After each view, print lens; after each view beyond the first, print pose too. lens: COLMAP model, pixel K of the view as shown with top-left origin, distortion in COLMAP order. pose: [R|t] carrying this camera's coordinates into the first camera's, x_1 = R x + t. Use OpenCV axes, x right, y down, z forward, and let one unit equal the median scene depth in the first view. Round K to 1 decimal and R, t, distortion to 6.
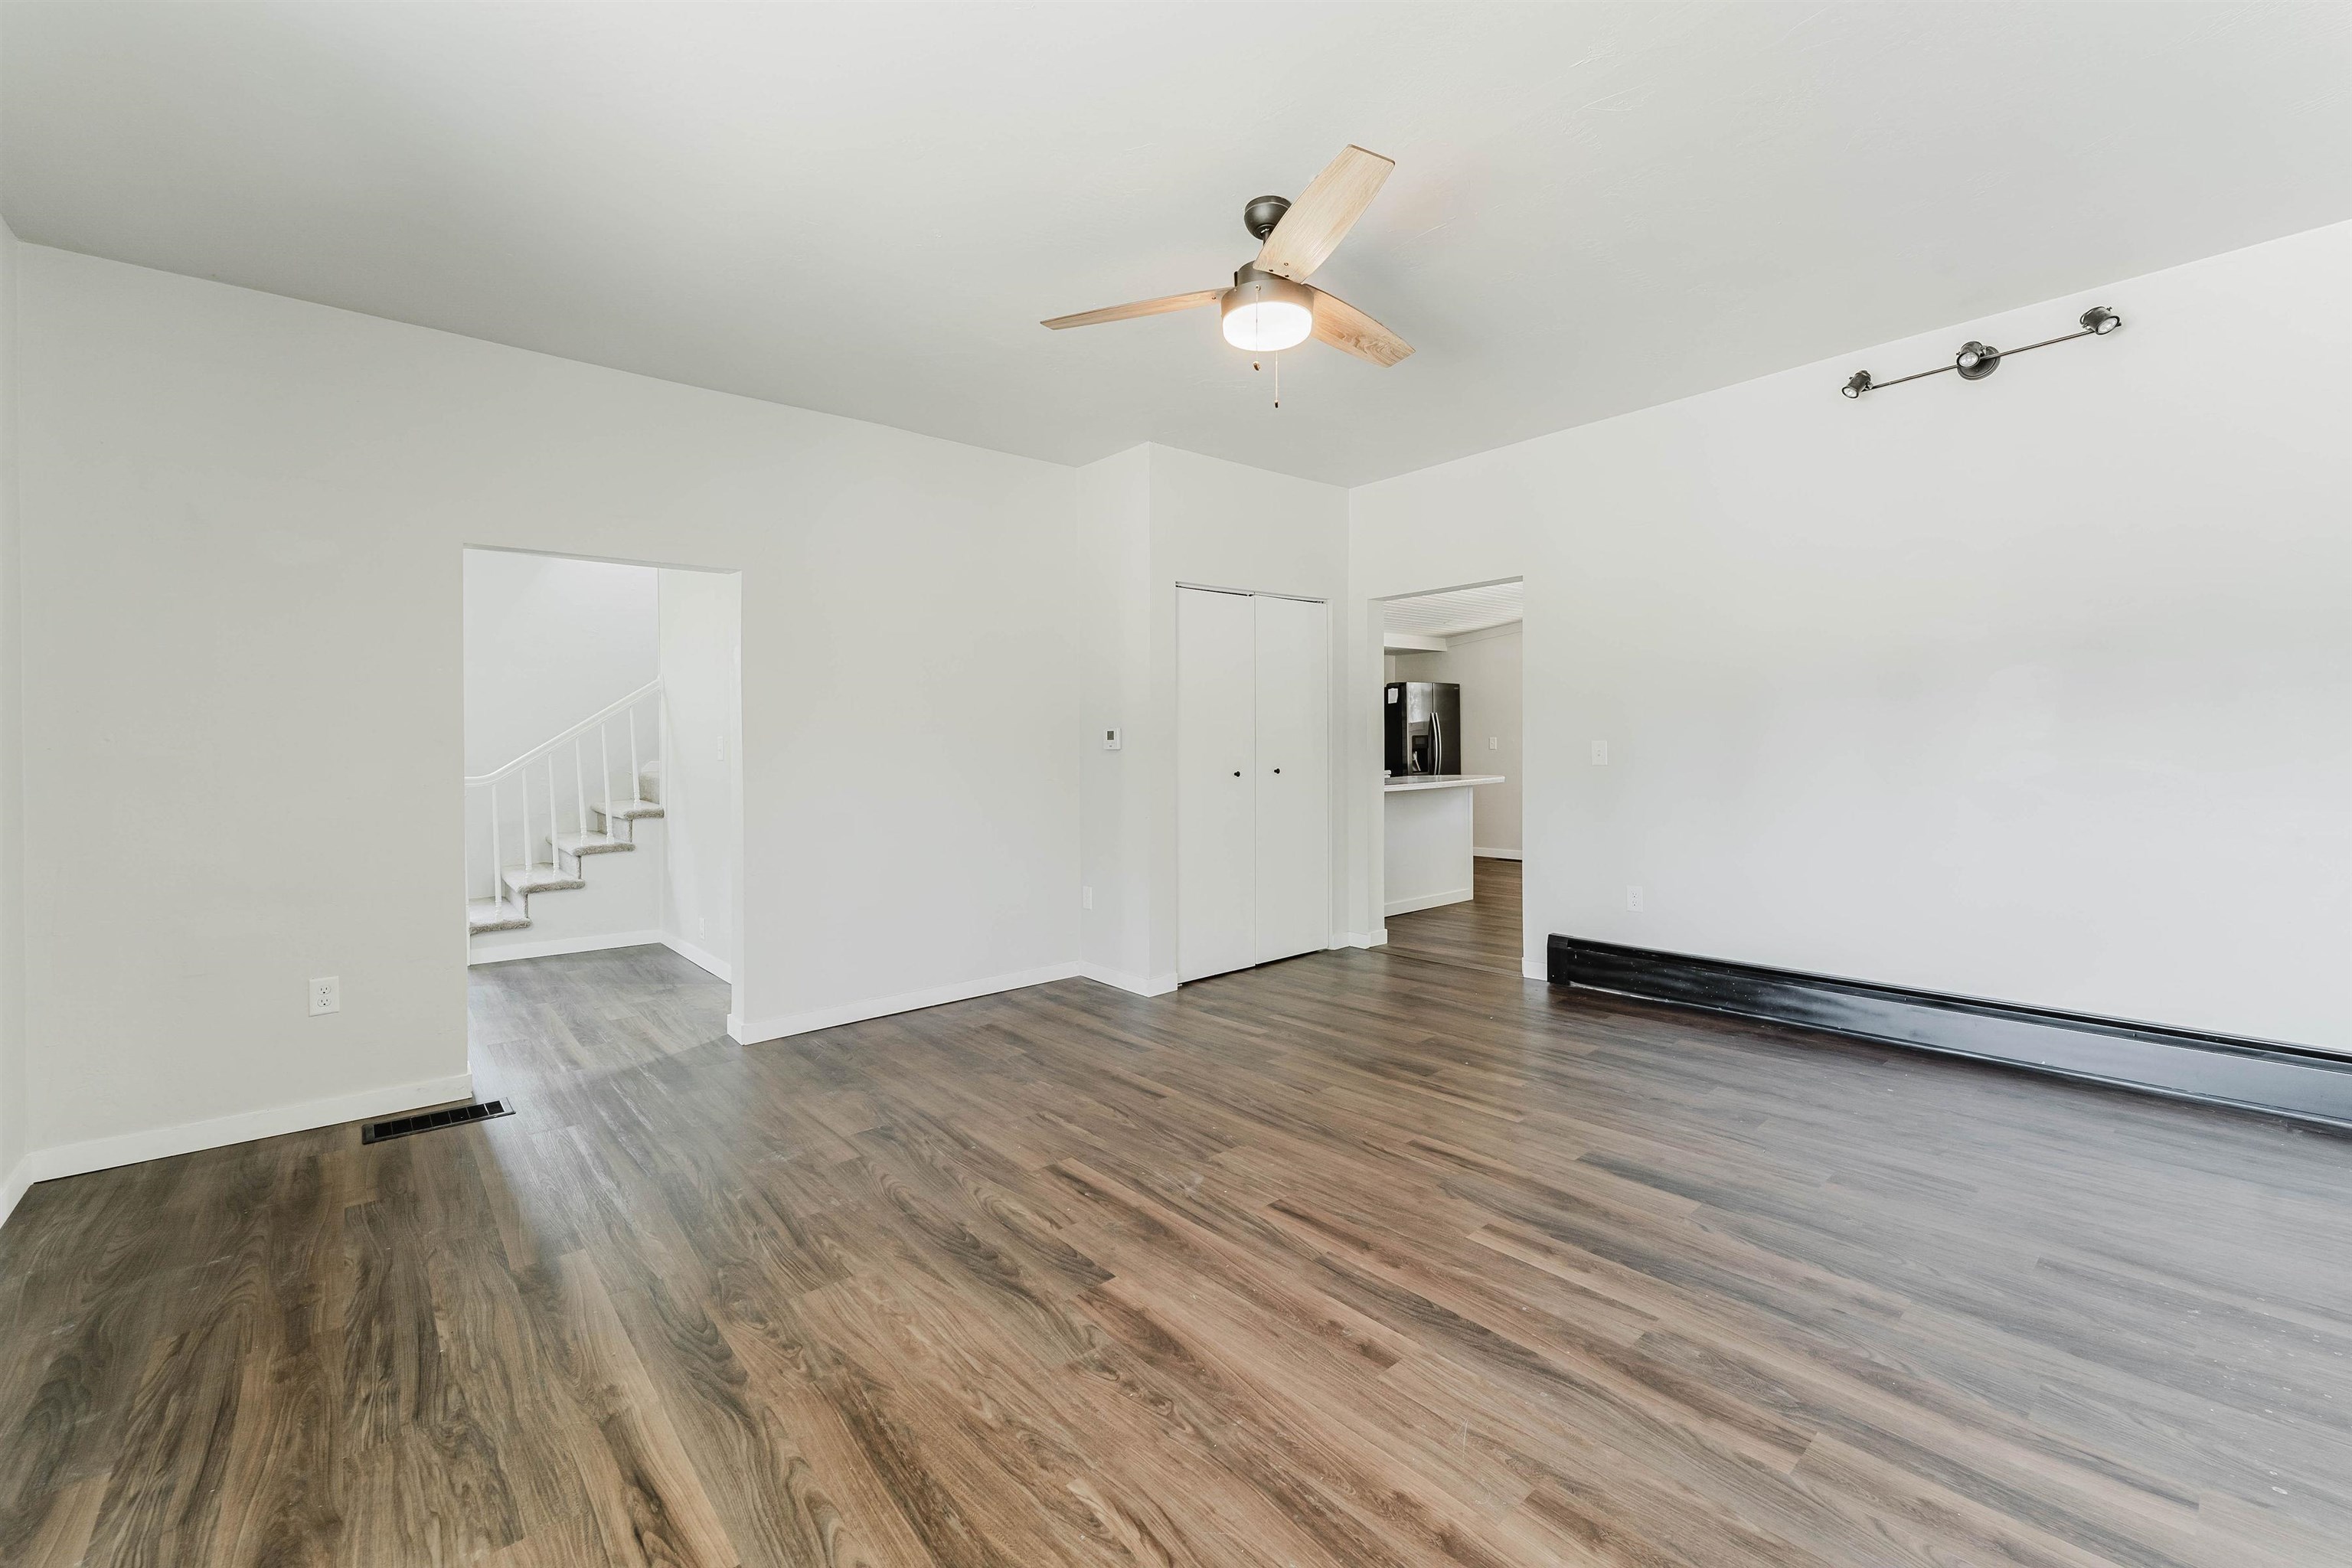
lens RADIAL K [[955.6, 0, 1156.6], [0, 955.6, 743.3], [0, 0, 1]] dist [-0.000351, -0.000503]
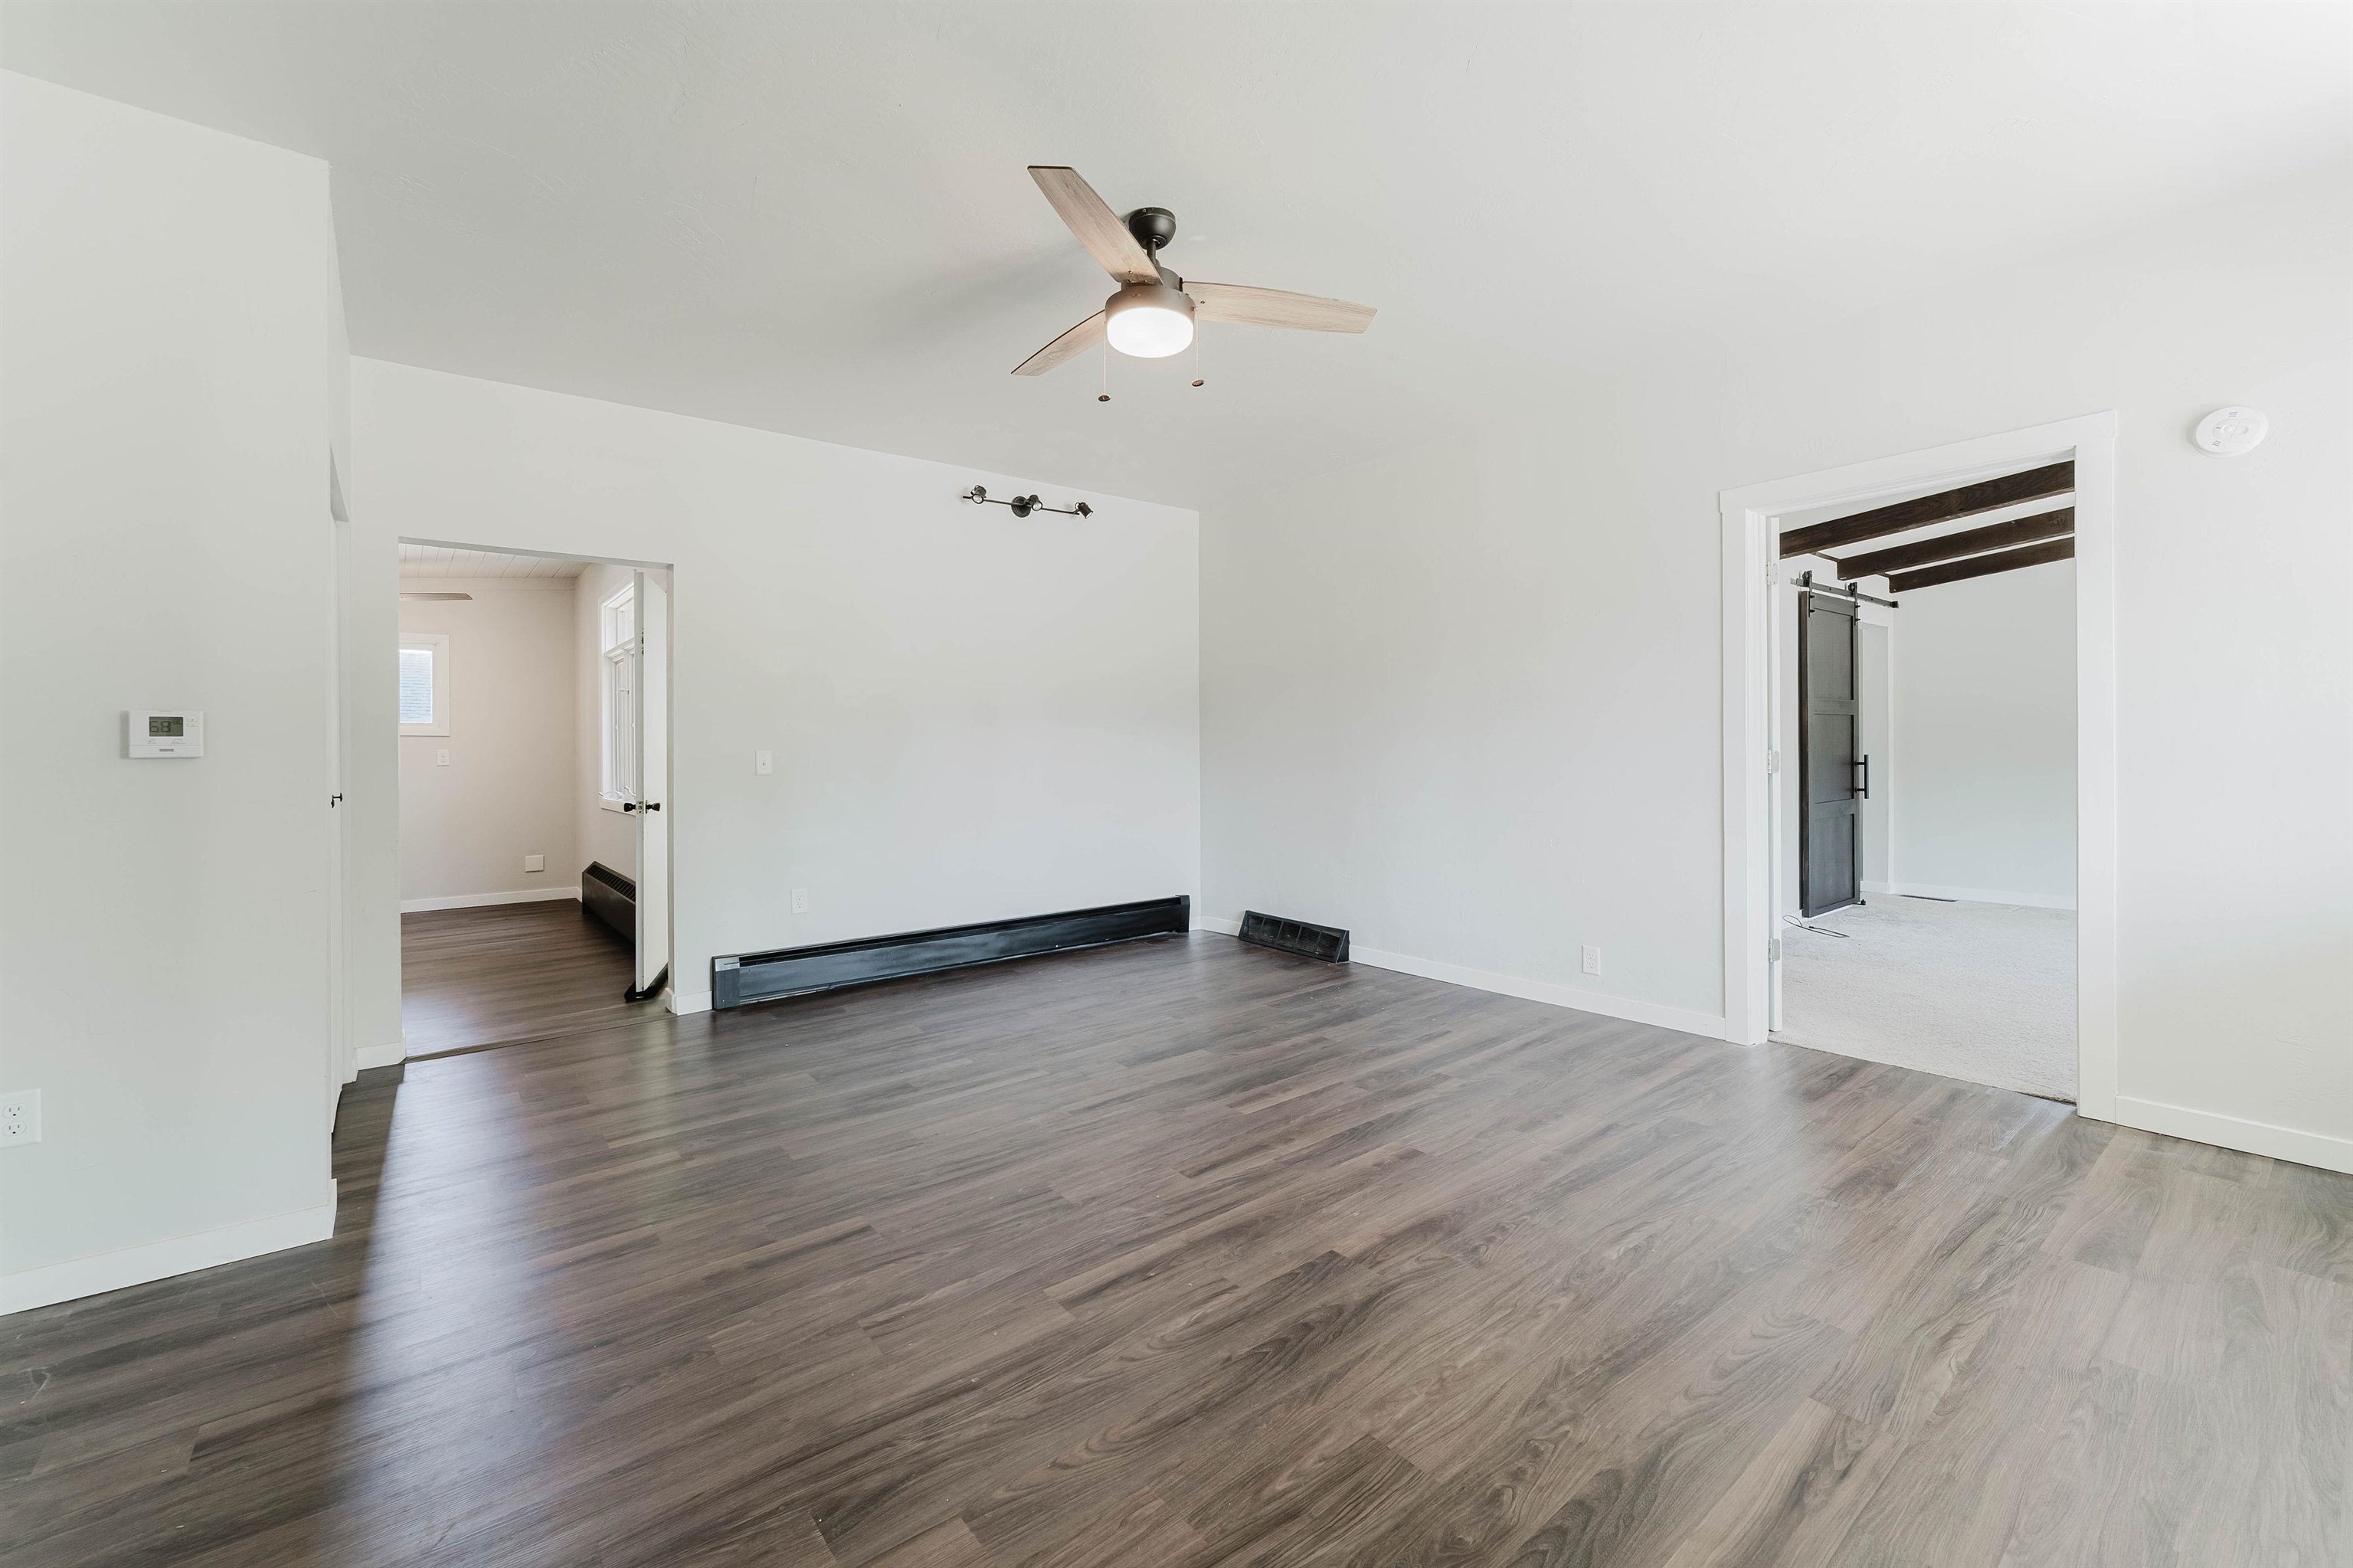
lens RADIAL K [[950.9, 0, 1168.9], [0, 950.9, 756.6], [0, 0, 1]] dist [-0.001523, -0.000063]
pose [[0.040171, 0.004802, 0.999181, -1.003489], [0.008909, 0.999947, -0.005164, 0.025346], [-0.999153, 0.009110, 0.040126, 1.049186]]
